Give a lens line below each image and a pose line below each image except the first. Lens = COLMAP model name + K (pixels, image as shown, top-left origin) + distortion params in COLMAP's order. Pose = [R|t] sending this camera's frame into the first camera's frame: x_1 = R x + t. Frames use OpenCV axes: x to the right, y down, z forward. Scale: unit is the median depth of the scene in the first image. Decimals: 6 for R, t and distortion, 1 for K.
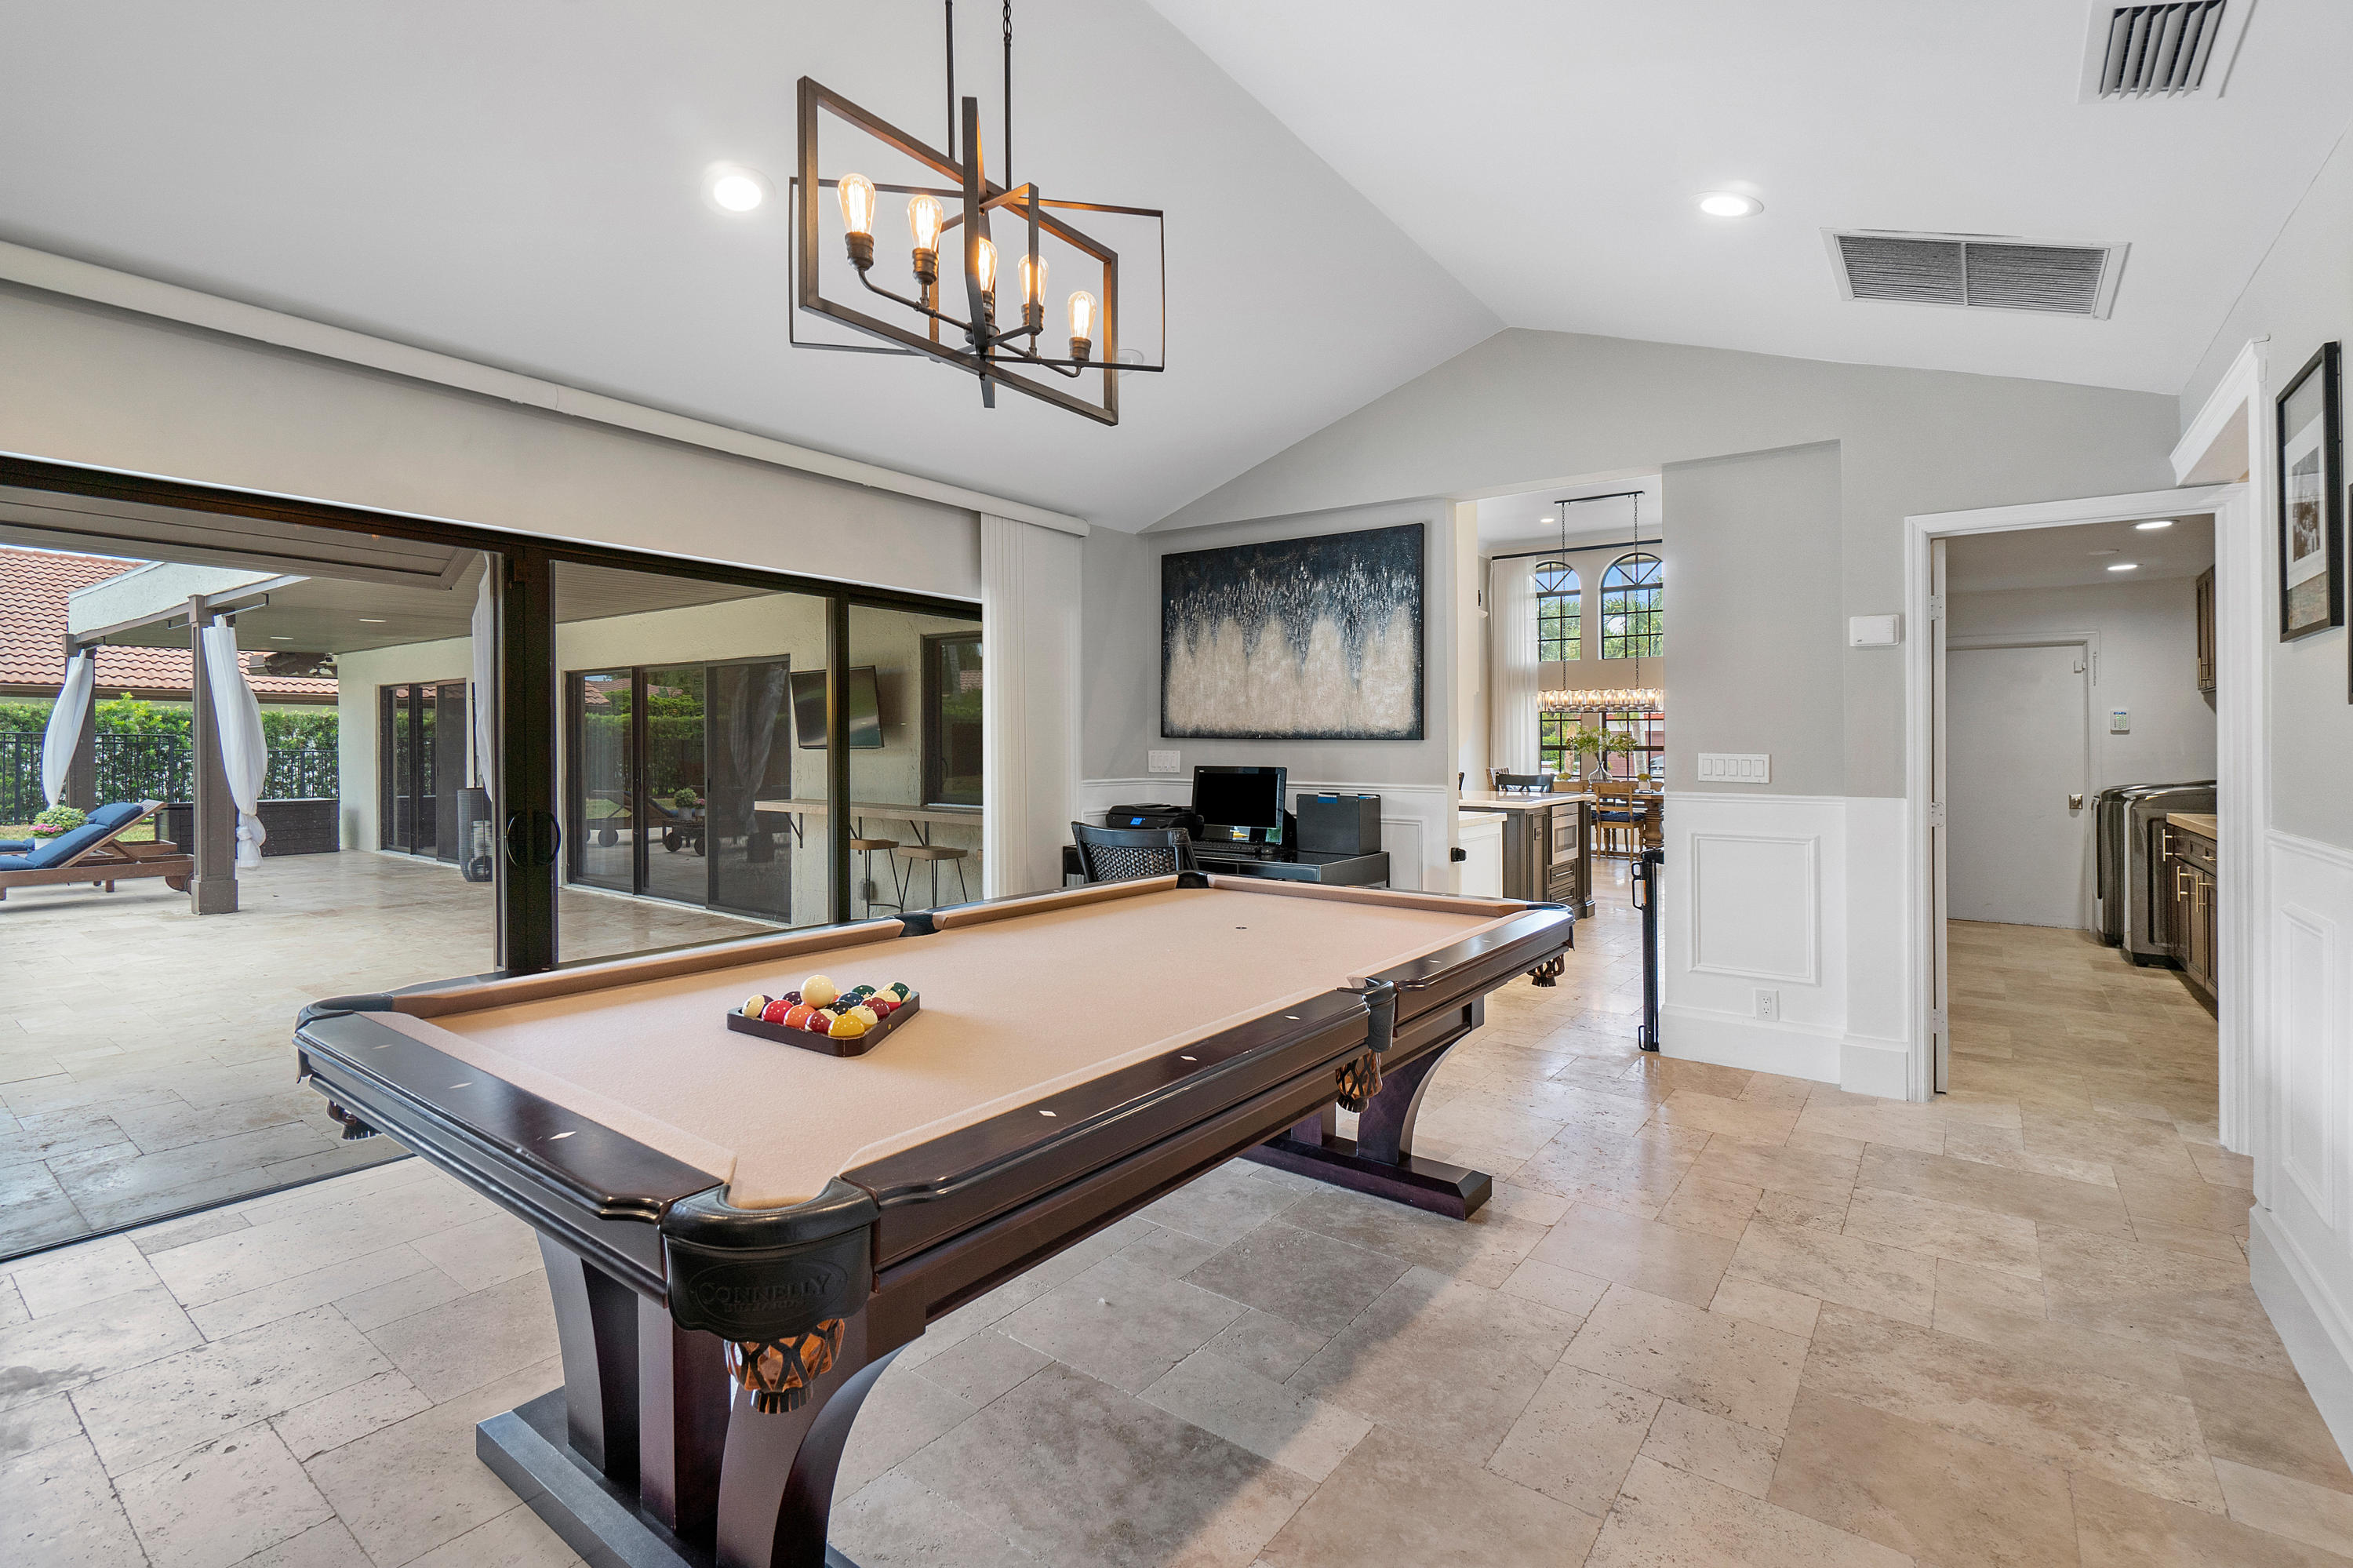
lens RADIAL K [[1045.9, 0, 1167.5], [0, 1045.9, 754.7], [0, 0, 1]] dist [-0.001132, 0.000174]
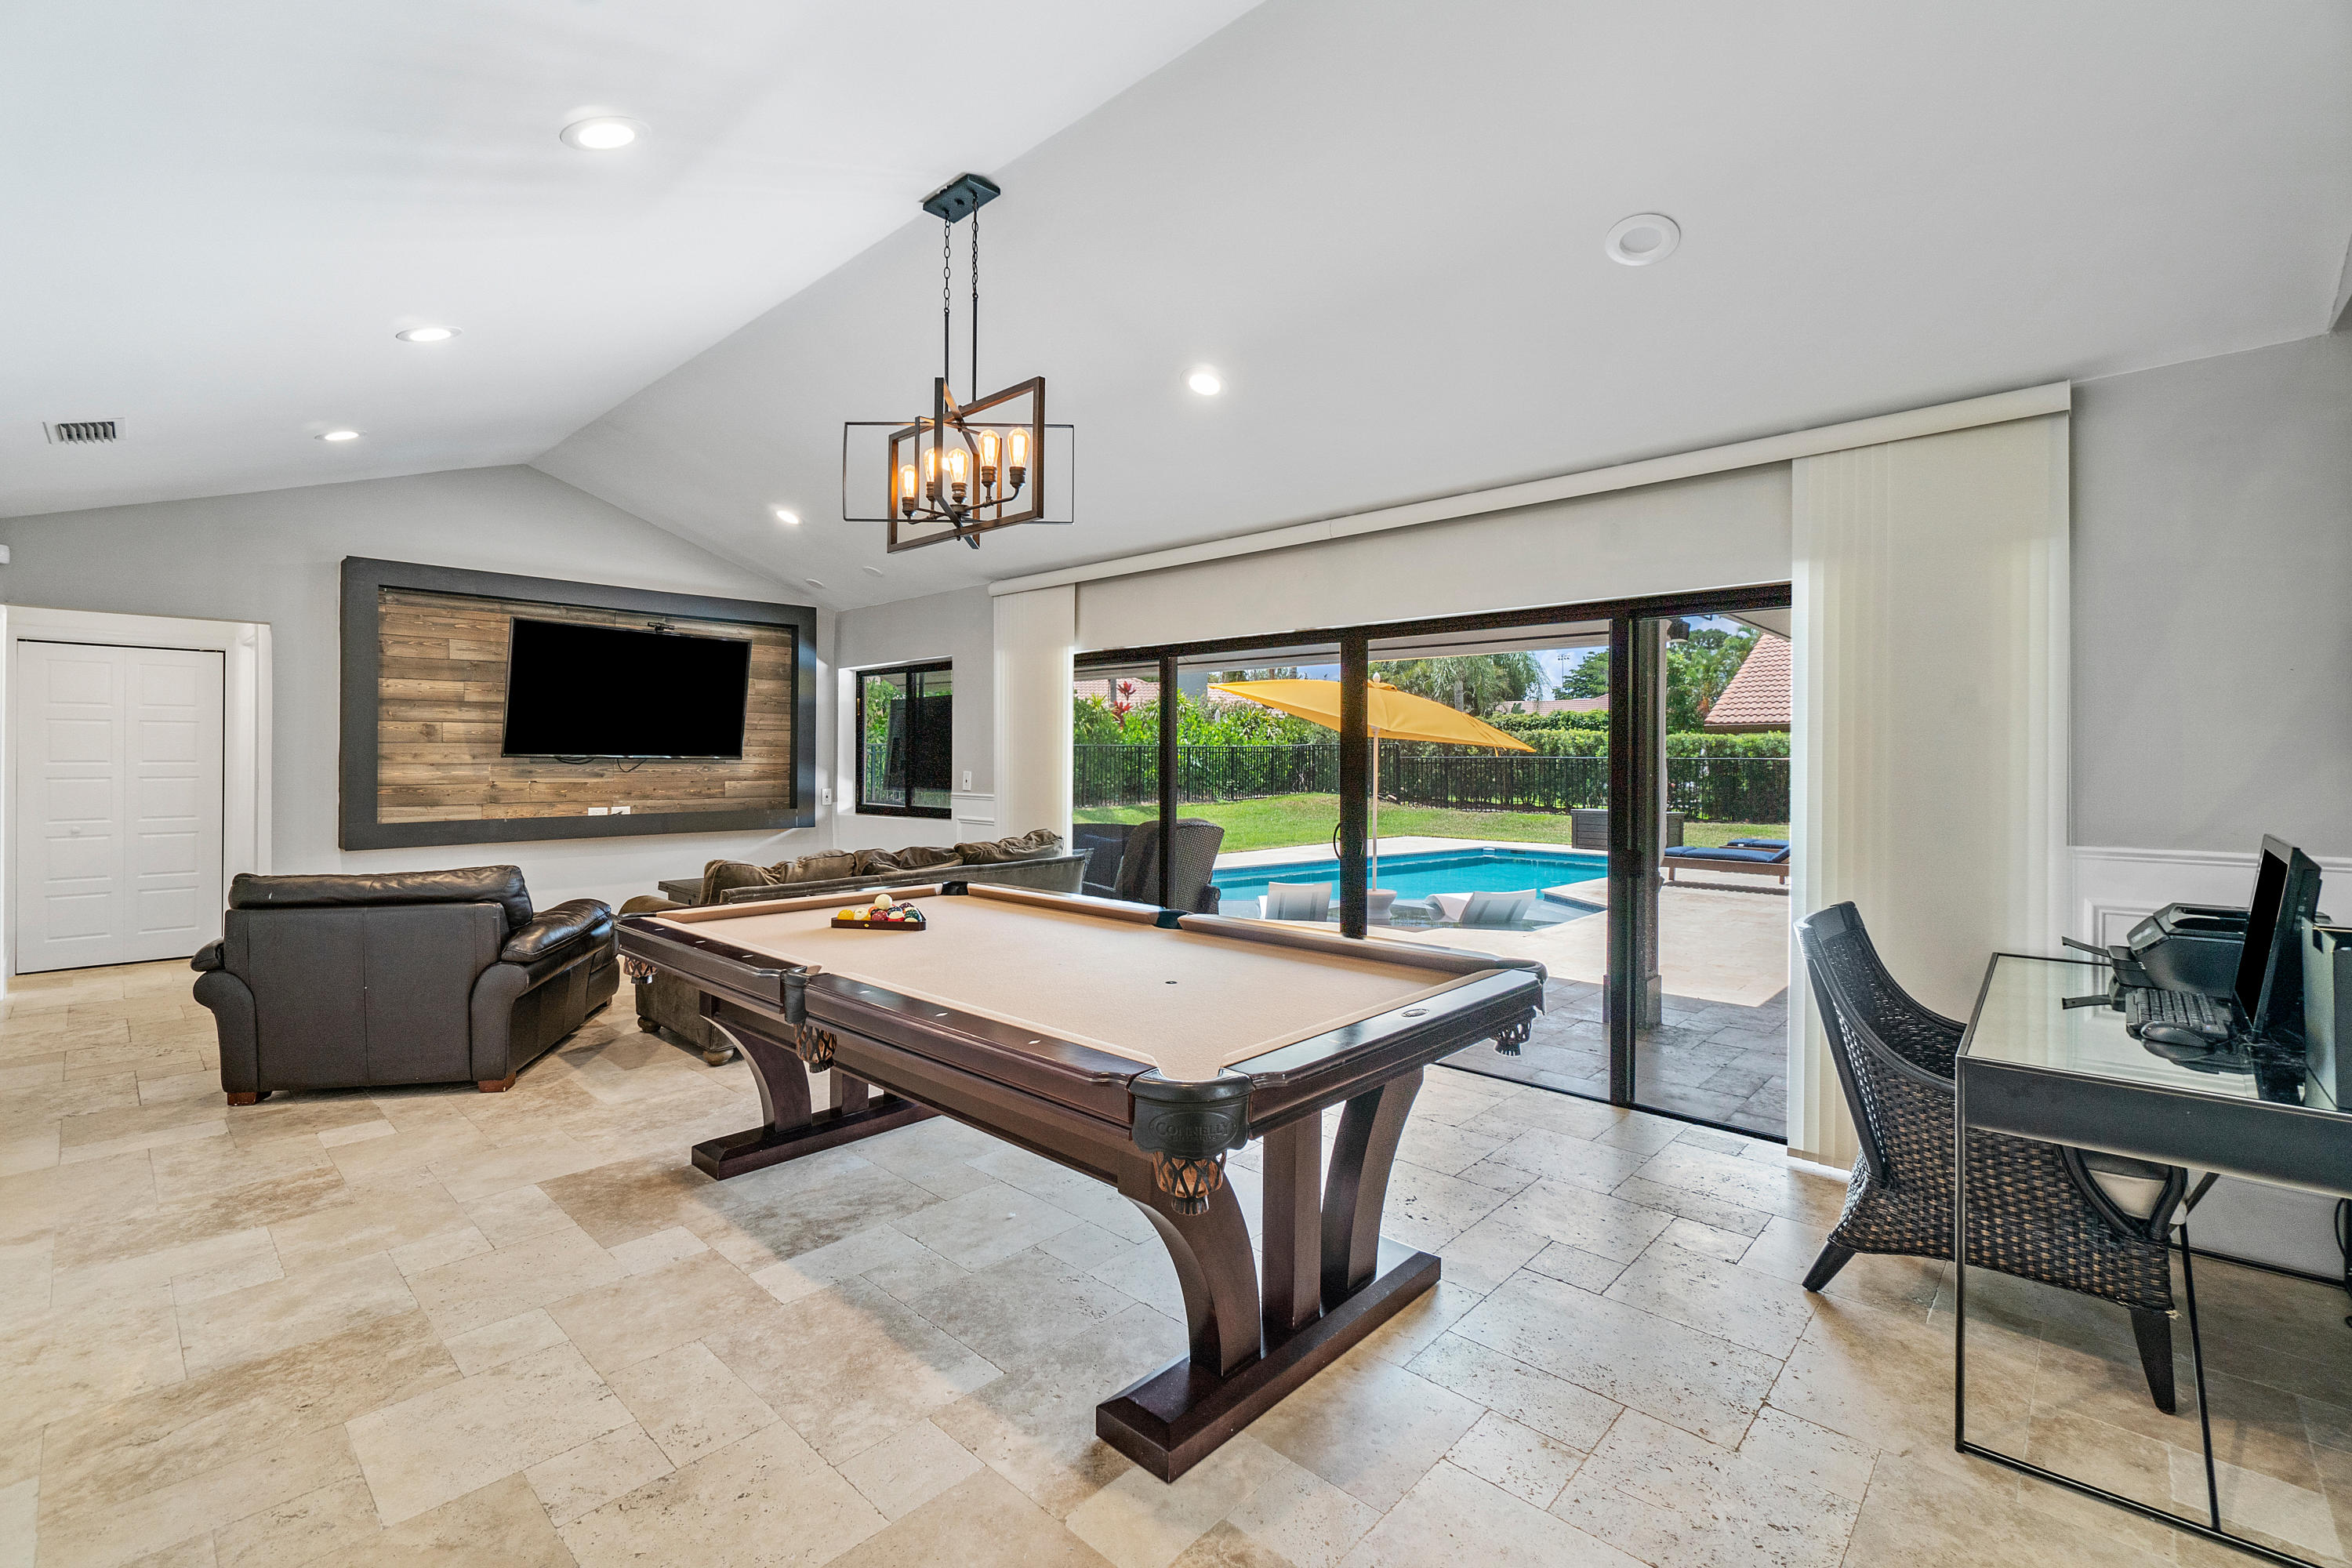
lens RADIAL K [[1045.4, 0, 1172.2], [0, 1045.4, 758.6], [0, 0, 1]] dist [-0.001132, 0.000174]
pose [[-0.102576, -0.004394, -0.994715, 1.192241], [-0.016341, 0.999863, -0.002732, -0.029533], [0.994591, 0.015974, -0.102634, 1.329748]]
